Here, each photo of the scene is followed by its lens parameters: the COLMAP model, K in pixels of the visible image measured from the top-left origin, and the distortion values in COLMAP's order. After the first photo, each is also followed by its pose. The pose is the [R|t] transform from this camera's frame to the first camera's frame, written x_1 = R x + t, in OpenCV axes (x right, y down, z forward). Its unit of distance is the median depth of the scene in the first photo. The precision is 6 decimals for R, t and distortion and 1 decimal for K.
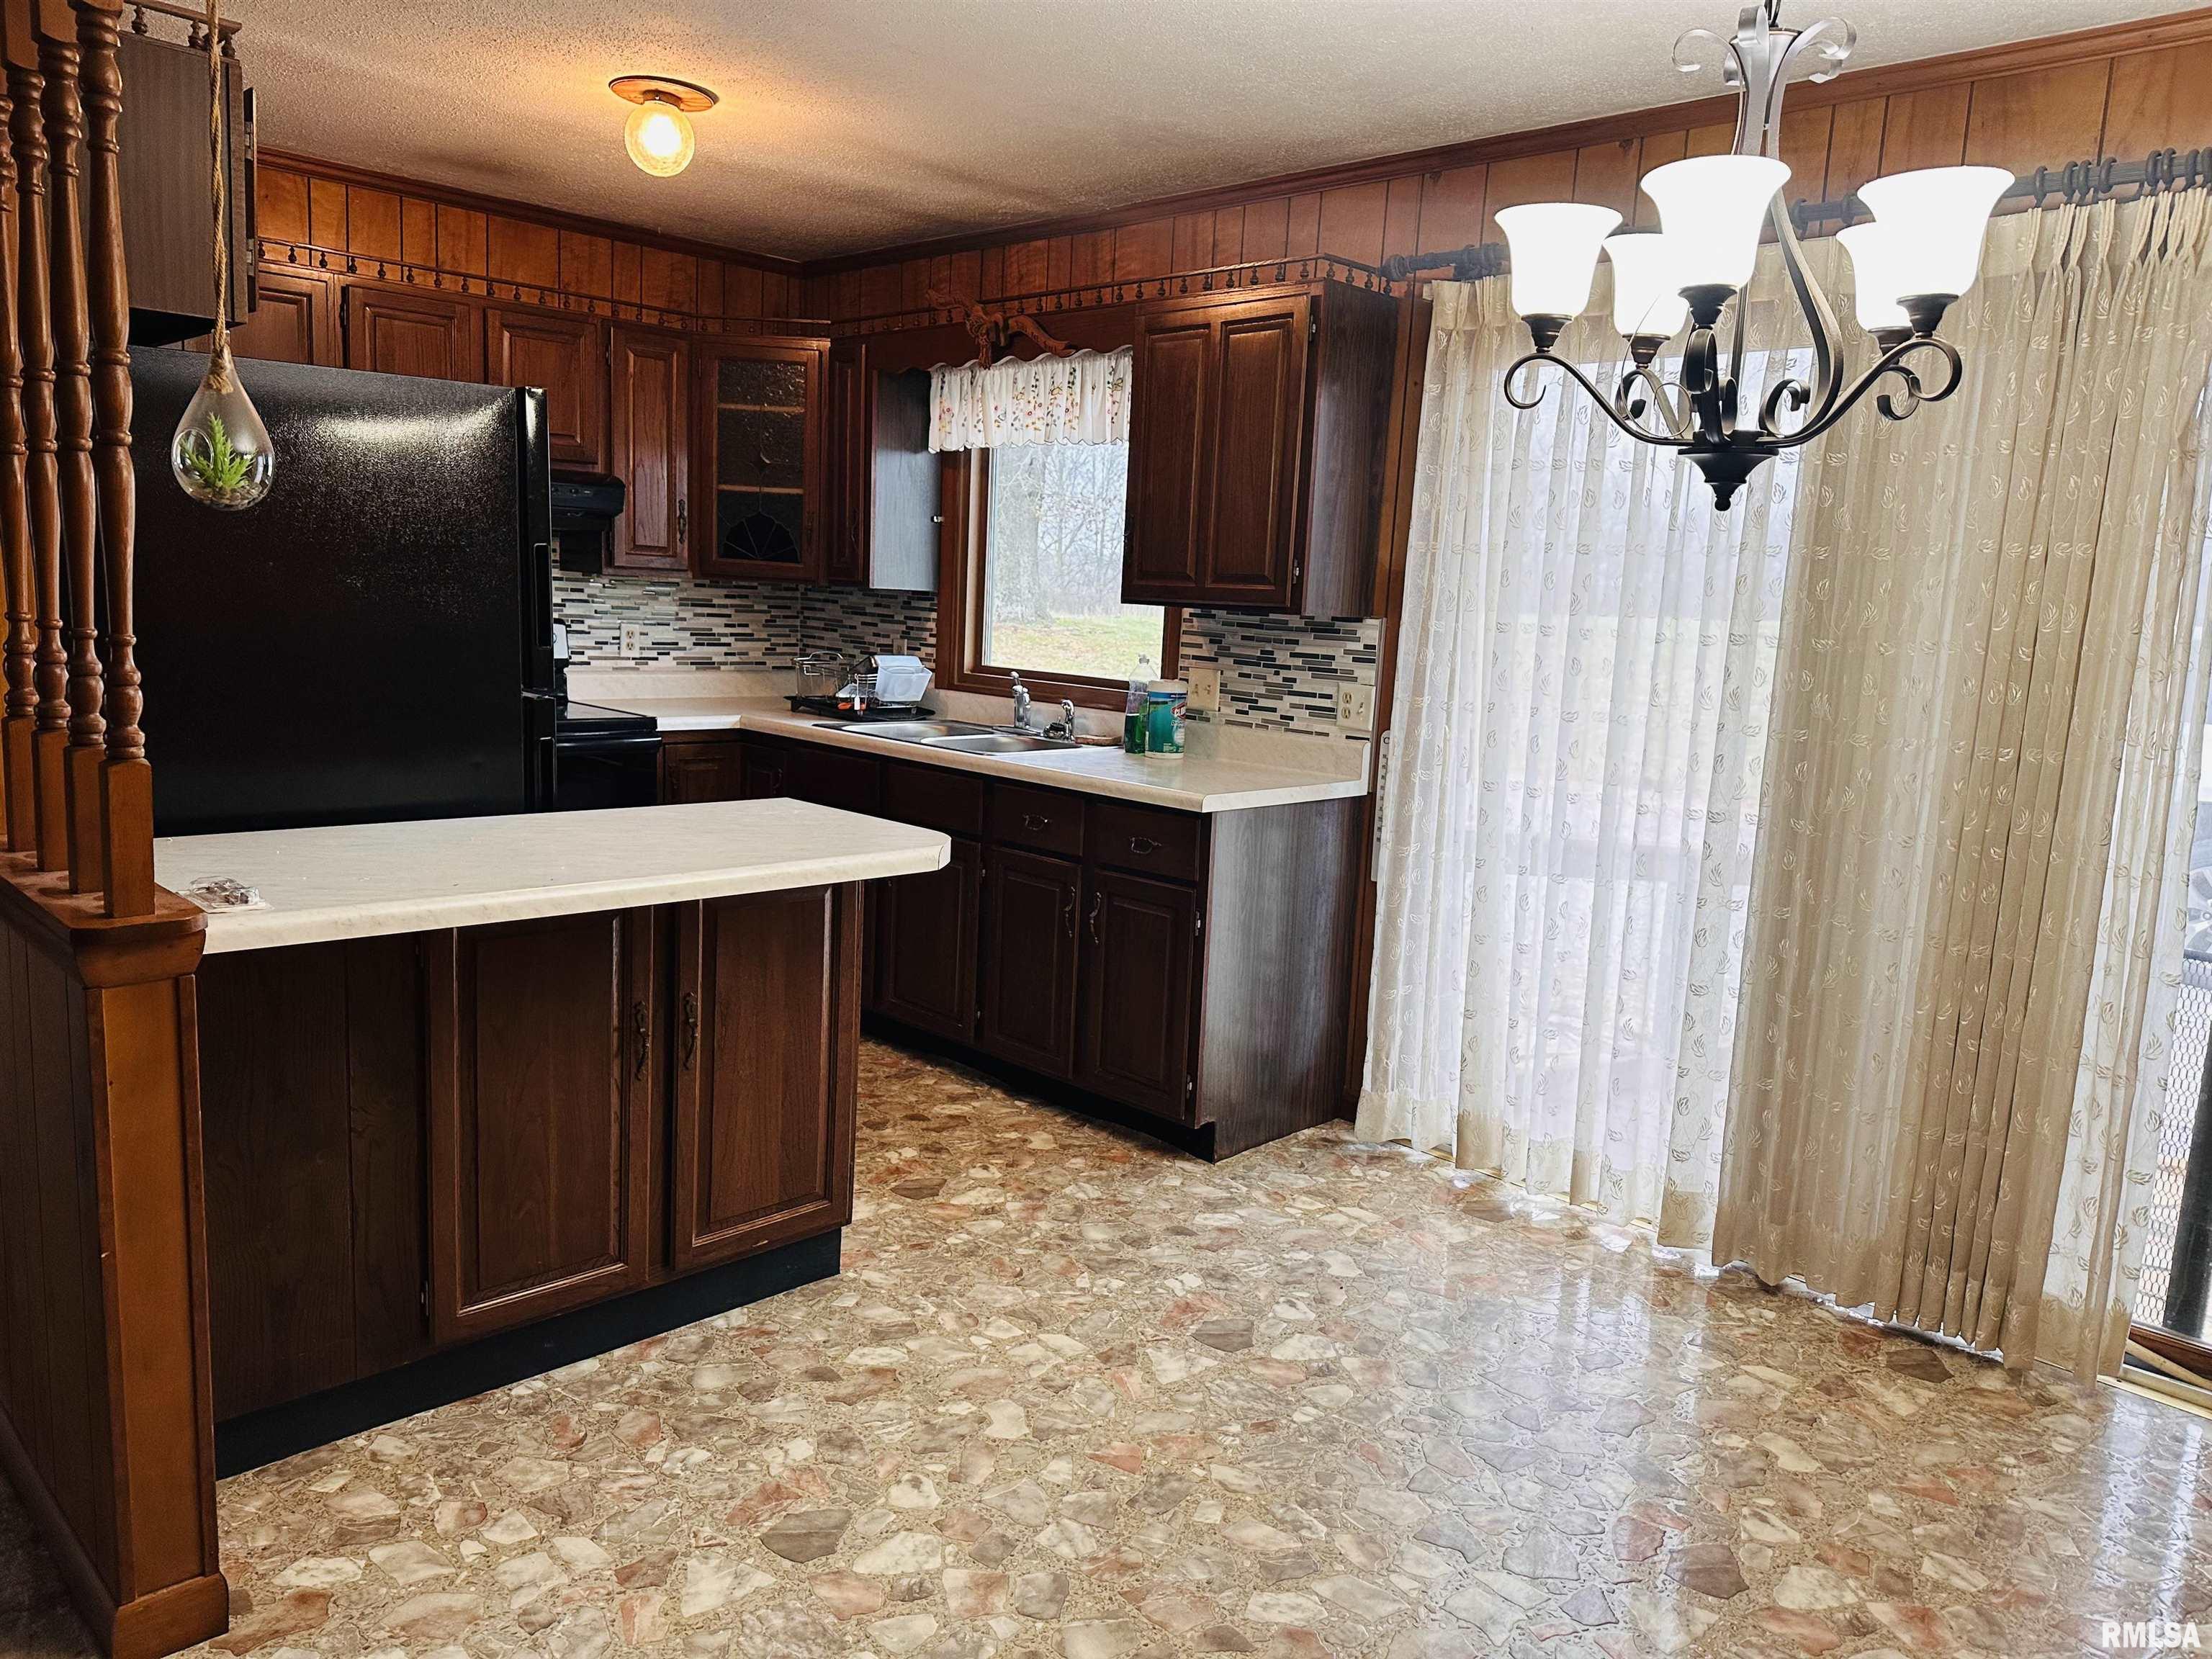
lens RADIAL K [[1516.8, 0, 1127.7], [0, 1516.8, 817.6], [0, 0, 1]] dist [0.088240, -0.059296]
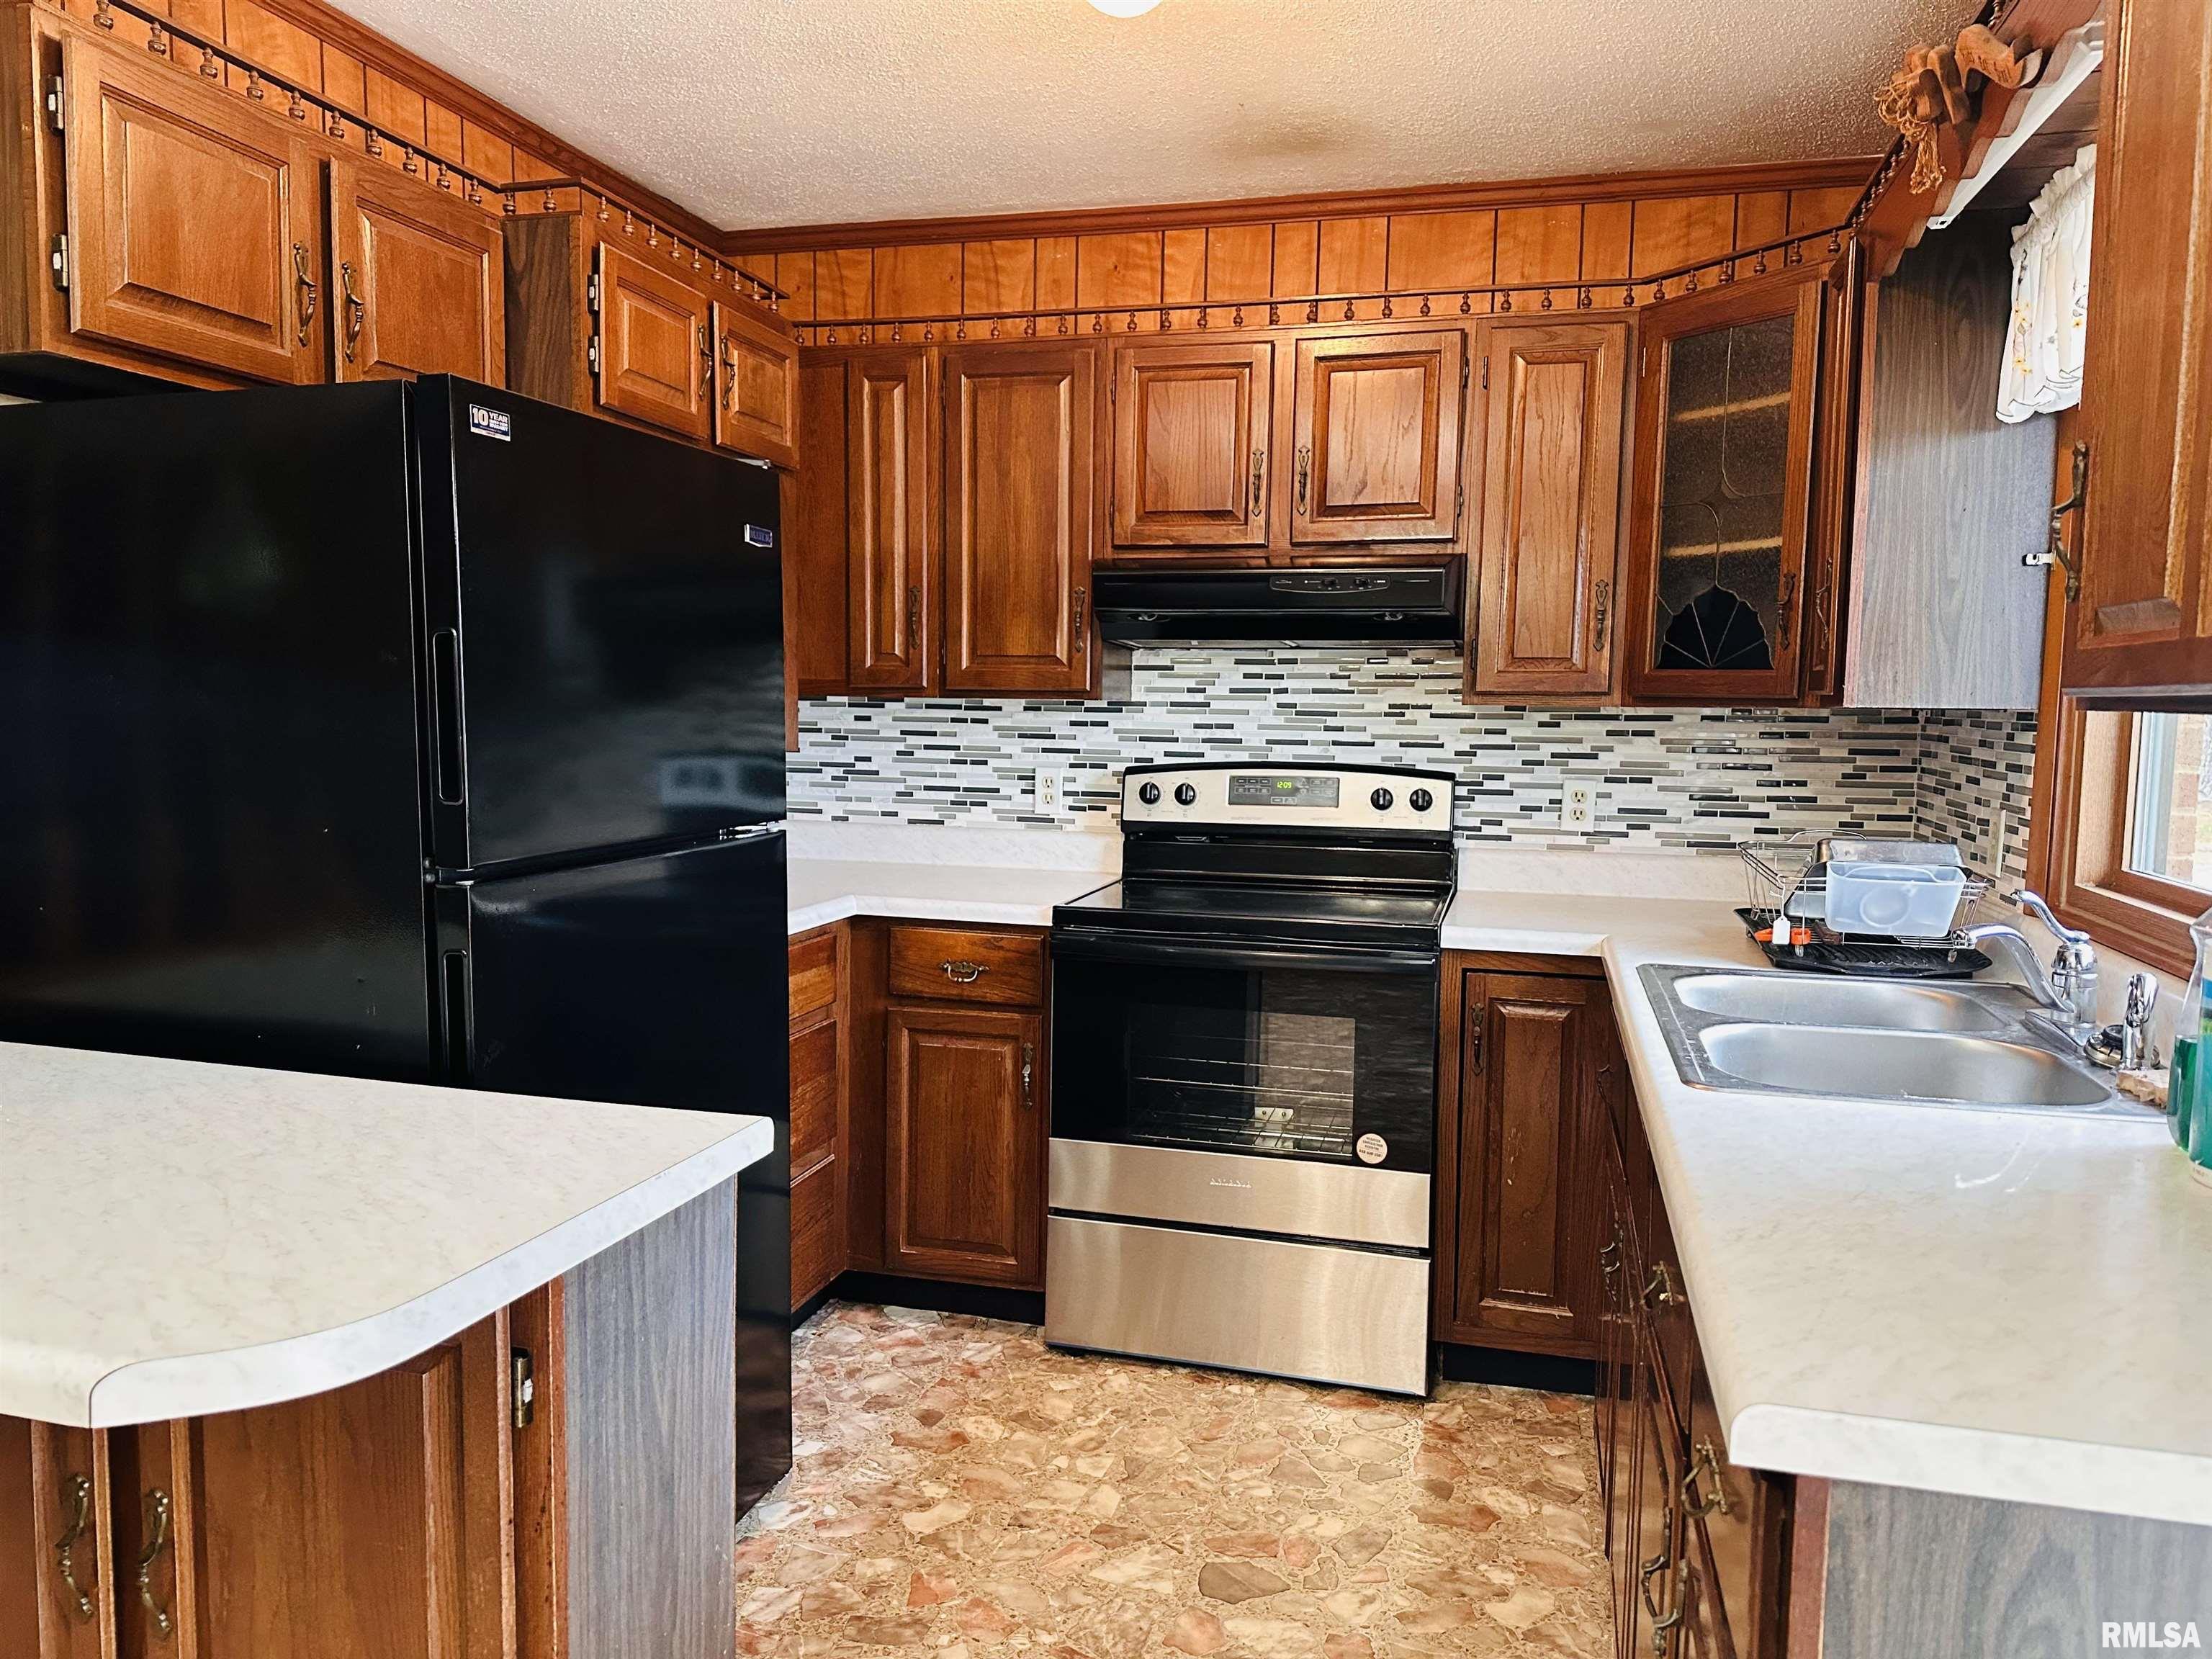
lens RADIAL K [[1543.5, 0, 1107.0], [0, 1543.5, 822.7], [0, 0, 1]] dist [0.116701, -0.142648]
pose [[0.484929, 0.026188, -0.874161, 0.181438], [-0.120170, 0.992066, -0.036942, -0.067997], [0.866258, 0.122962, 0.484228, 0.574443]]
